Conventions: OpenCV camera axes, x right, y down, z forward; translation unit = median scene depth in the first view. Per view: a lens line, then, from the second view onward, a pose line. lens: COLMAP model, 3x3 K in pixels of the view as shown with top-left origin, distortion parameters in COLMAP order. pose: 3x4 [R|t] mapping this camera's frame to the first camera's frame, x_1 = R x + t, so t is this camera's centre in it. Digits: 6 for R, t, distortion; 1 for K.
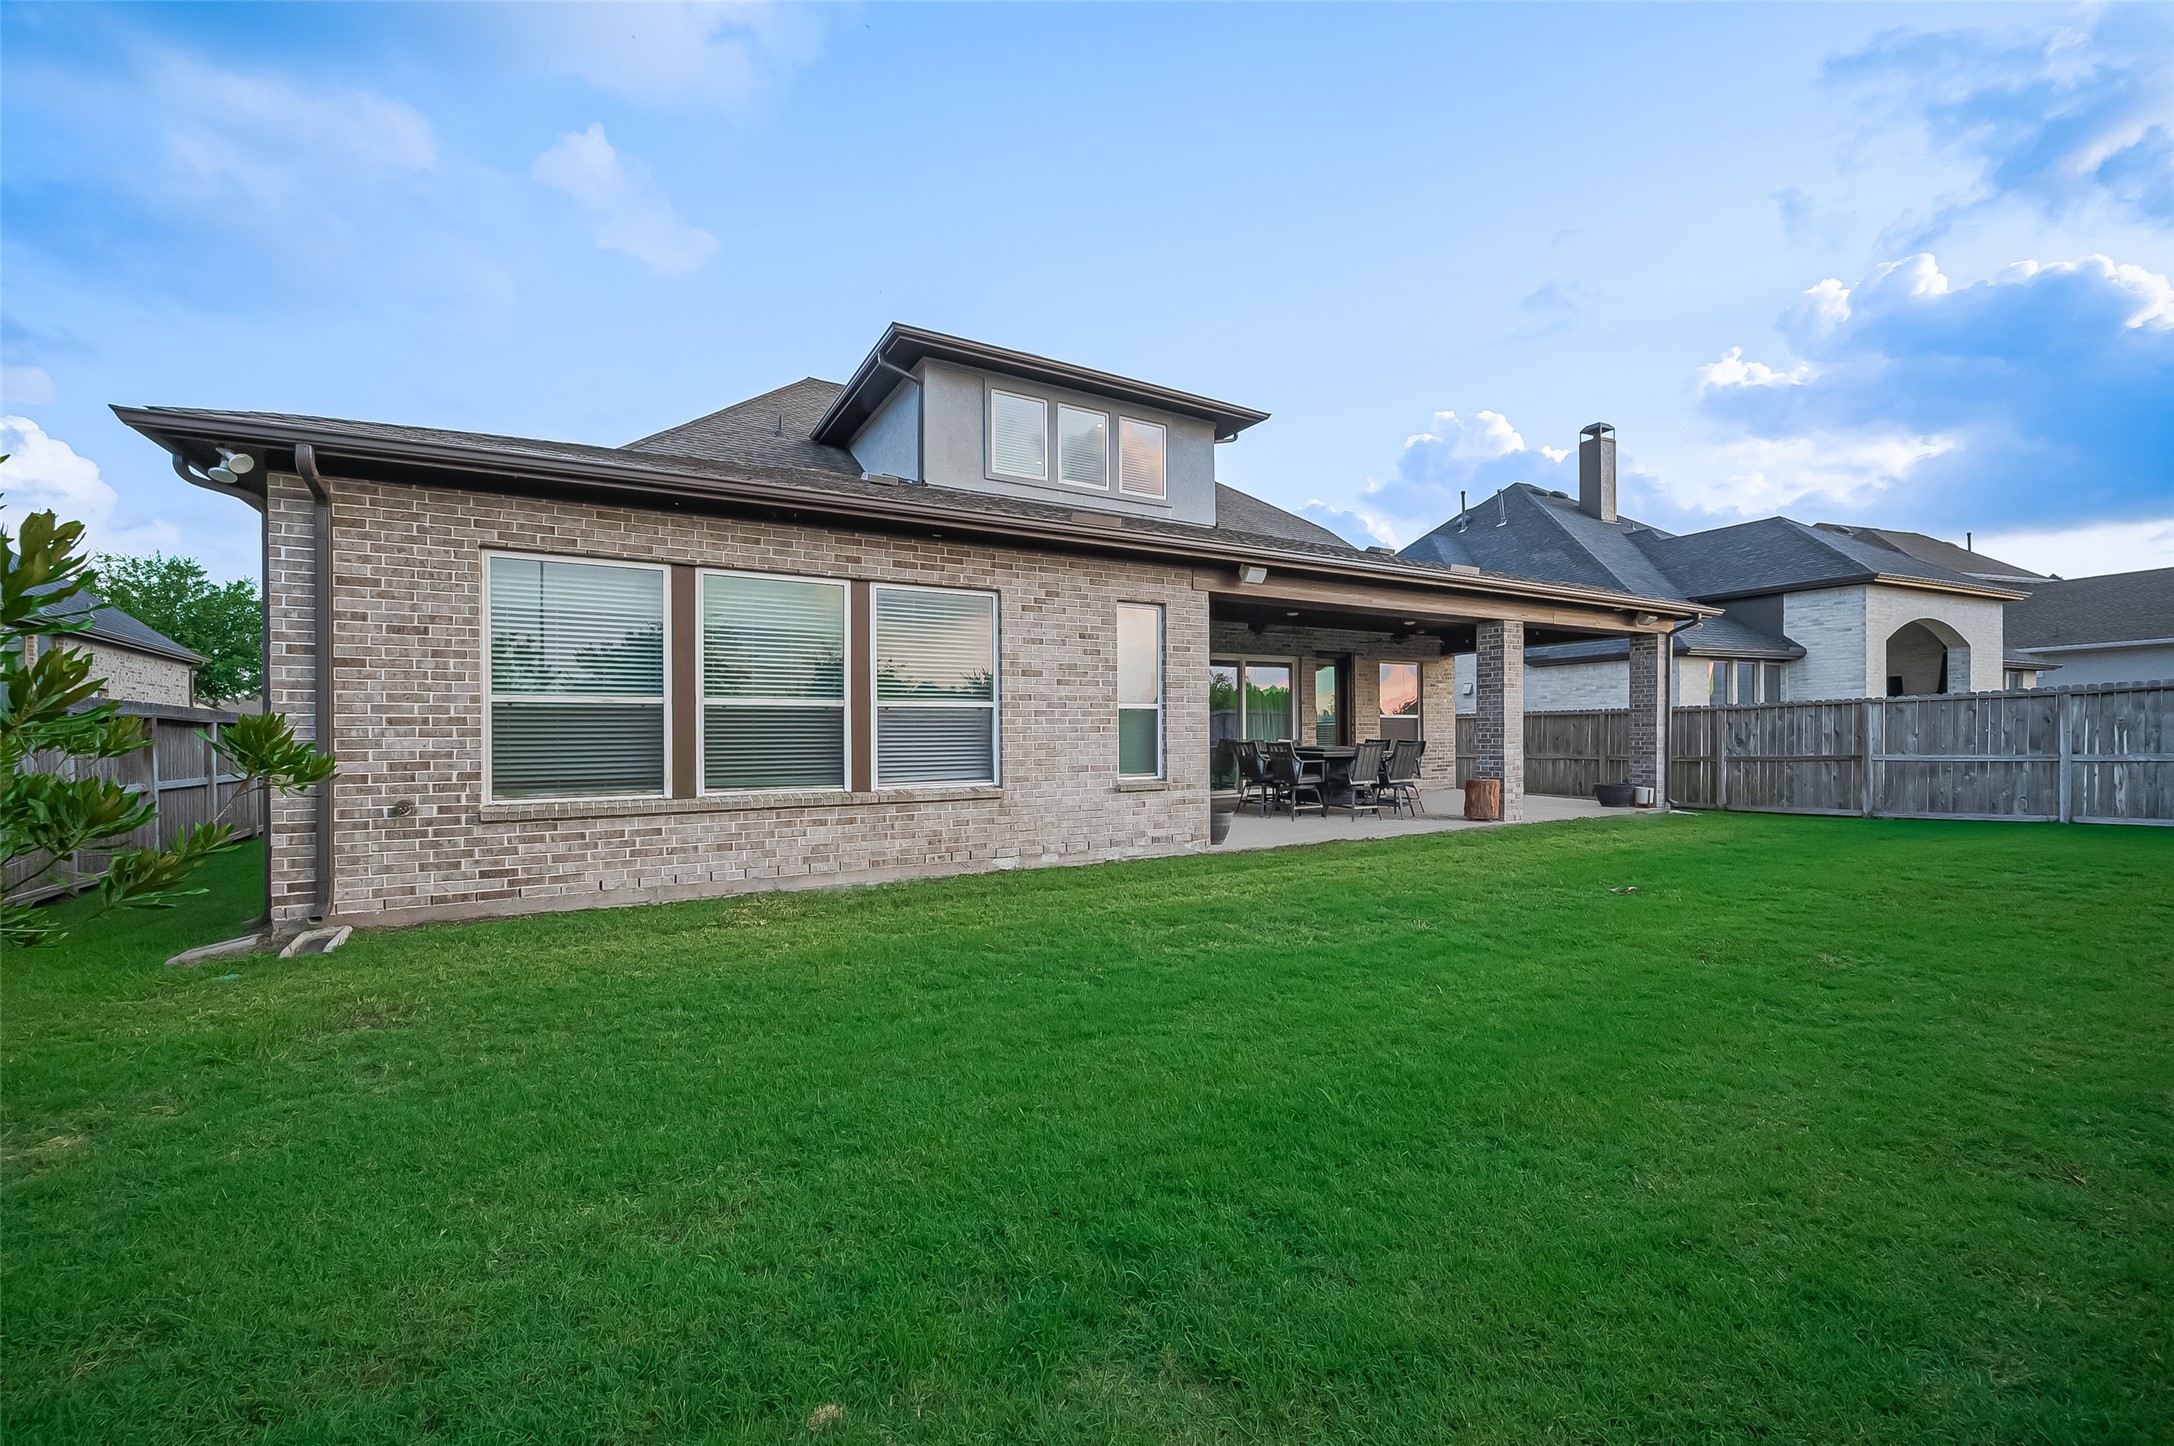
lens RADIAL K [[880.6, 0, 1082.8], [0, 880.6, 731.2], [0, 0, 1]] dist [0.003186, -0.001071]
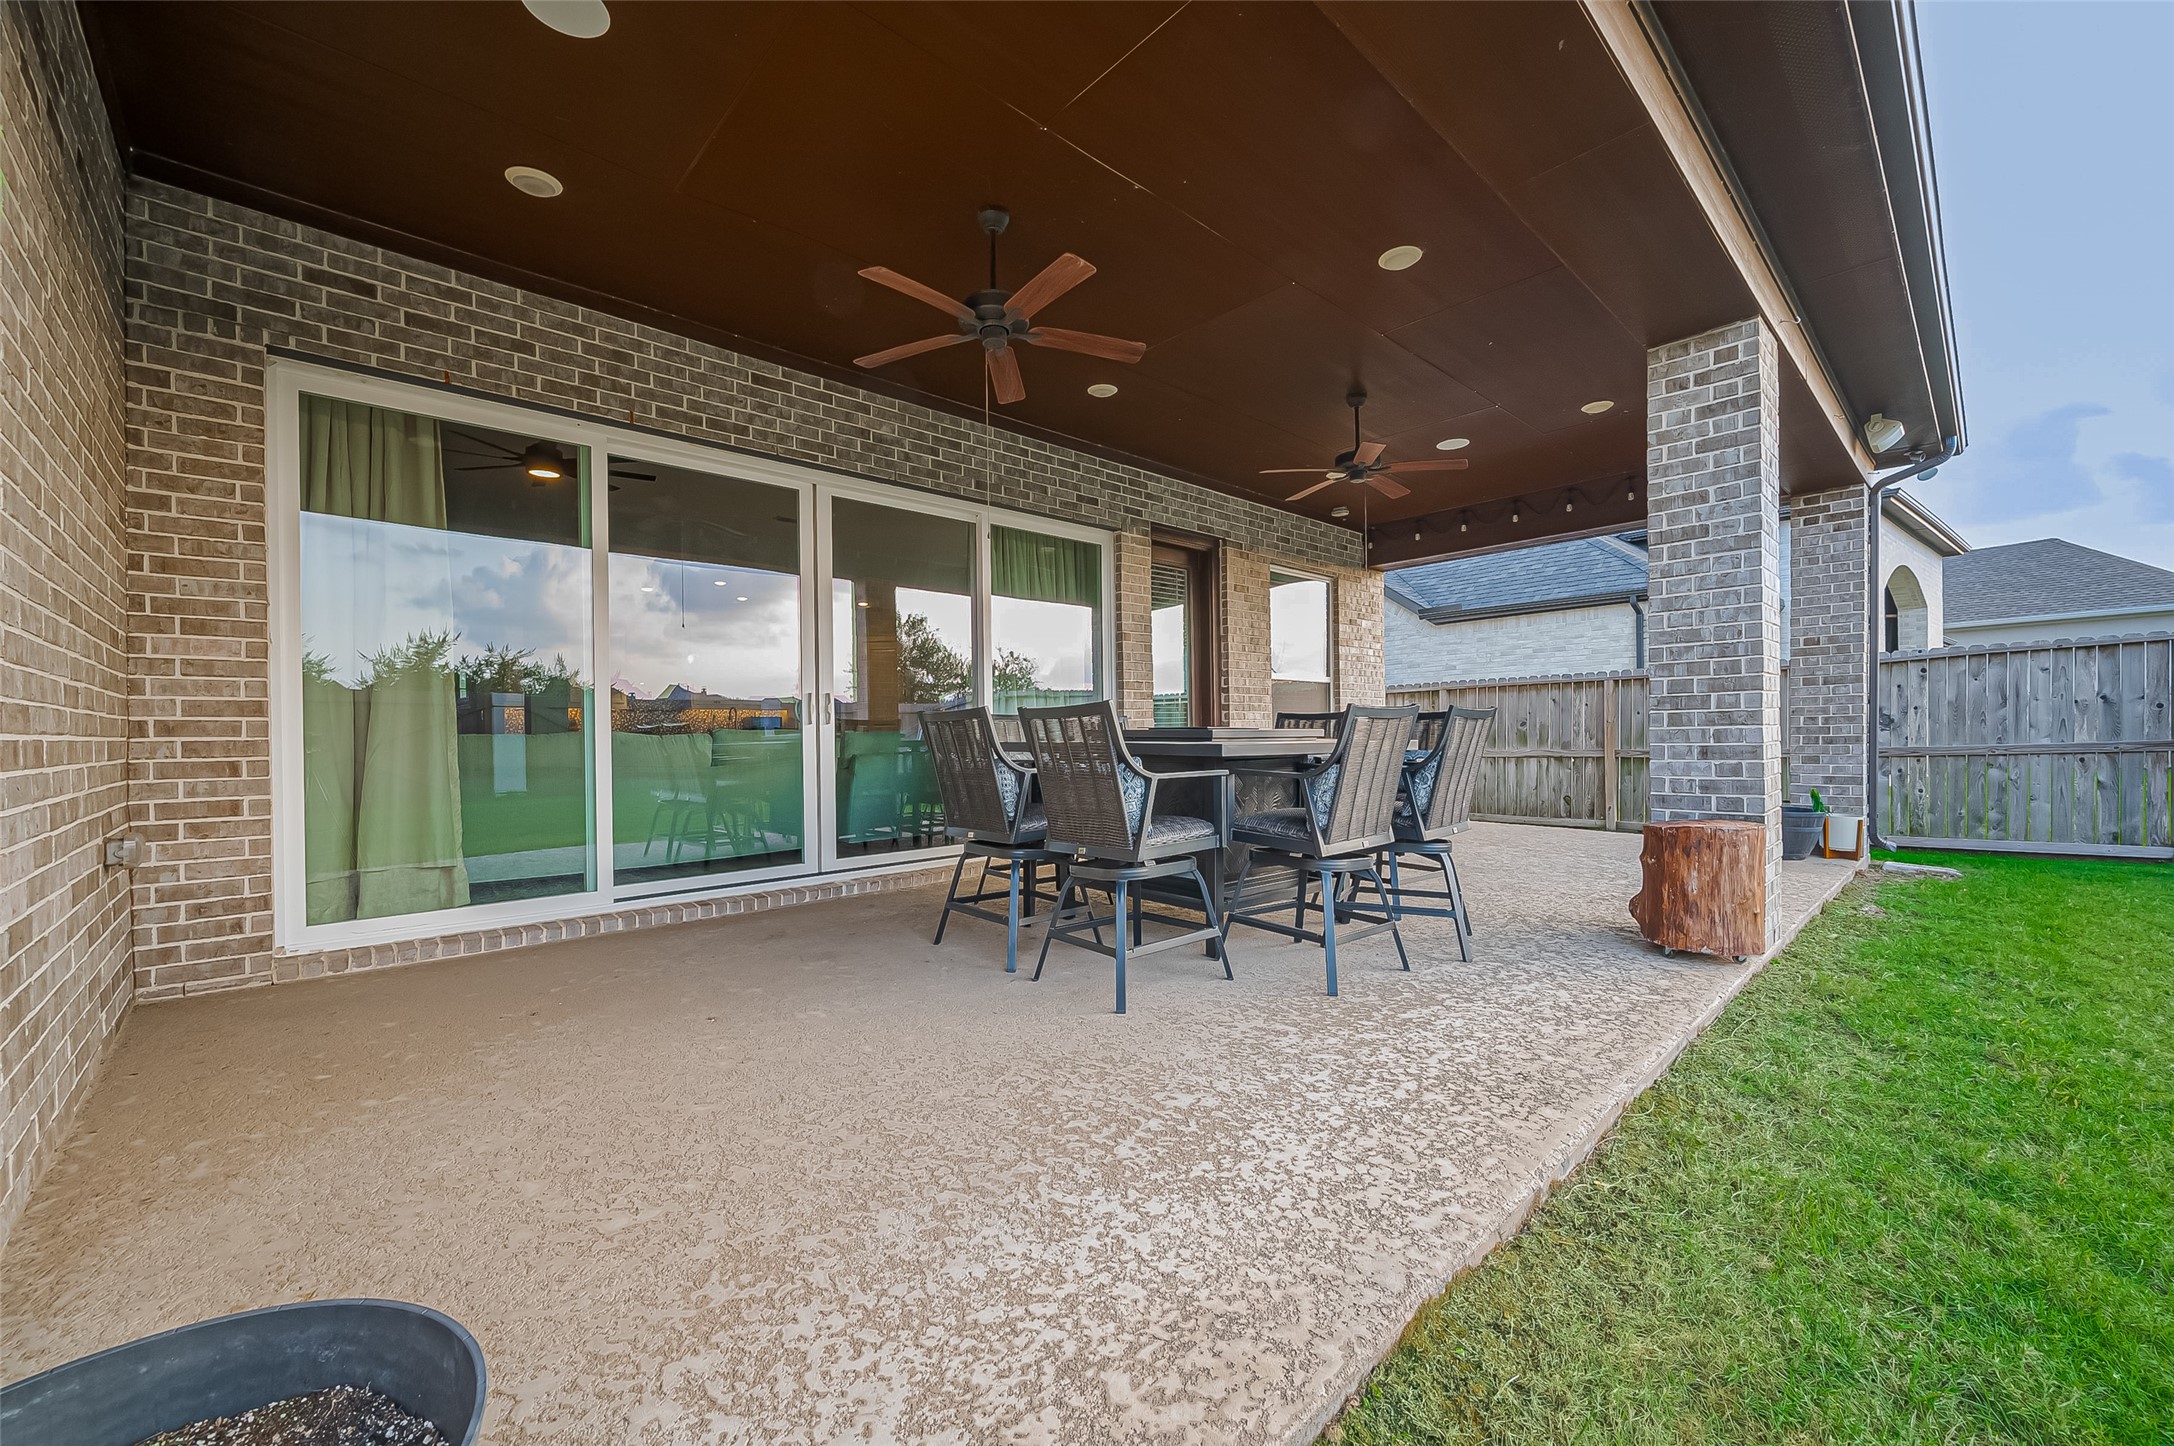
lens RADIAL K [[880.6, 0, 1089.5], [0, 880.6, 732.7], [0, 0, 1]] dist [0.003186, -0.001071]
pose [[0.973143, -0.005886, 0.230127, 0.124937], [0.006567, 0.999976, -0.002196, 0.016238], [-0.230109, 0.003648, 0.973158, 0.549681]]
